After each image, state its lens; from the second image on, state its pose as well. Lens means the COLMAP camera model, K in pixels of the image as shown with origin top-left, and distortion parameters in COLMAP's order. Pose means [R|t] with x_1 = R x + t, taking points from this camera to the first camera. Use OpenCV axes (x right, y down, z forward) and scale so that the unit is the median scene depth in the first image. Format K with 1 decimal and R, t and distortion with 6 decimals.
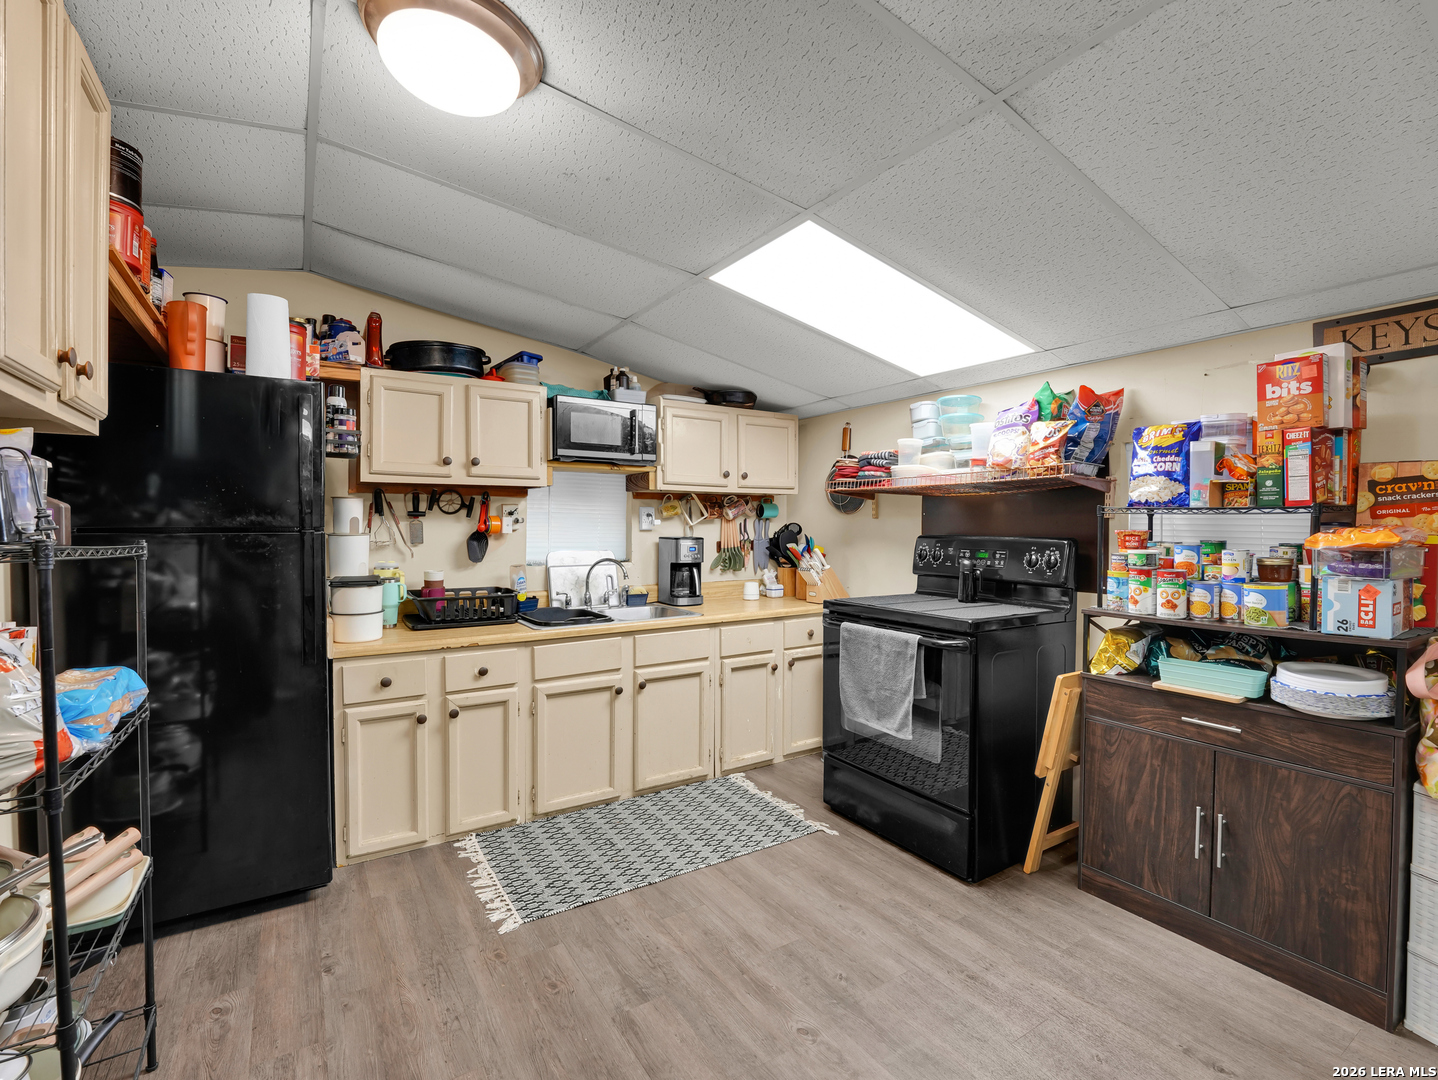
lens RADIAL K [[671.6, 0, 719.6], [0, 671.6, 532.4], [0, 0, 1]] dist [-0.019299, -0.000557]
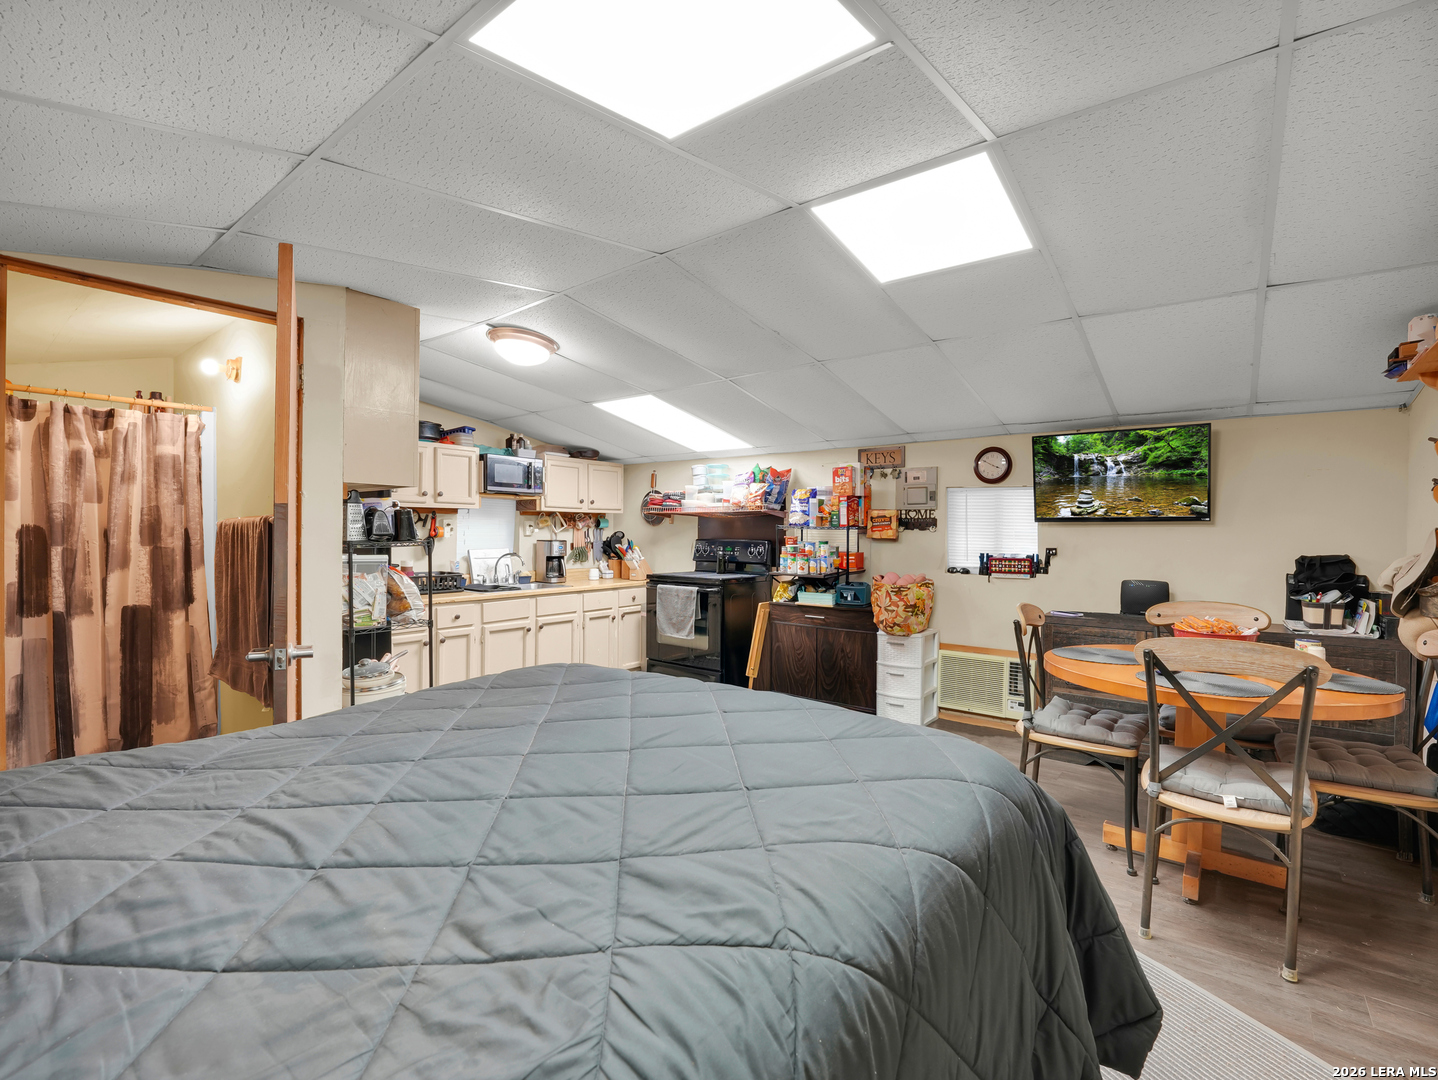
lens RADIAL K [[671.6, 0, 719.0], [0, 671.6, 539.9], [0, 0, 1]] dist [-0.019299, -0.000557]
pose [[0.945152, 0.000563, 0.326630, -0.249258], [-0.001369, 0.999997, 0.002239, 0.003183], [-0.326627, -0.002564, 0.945150, -0.771376]]
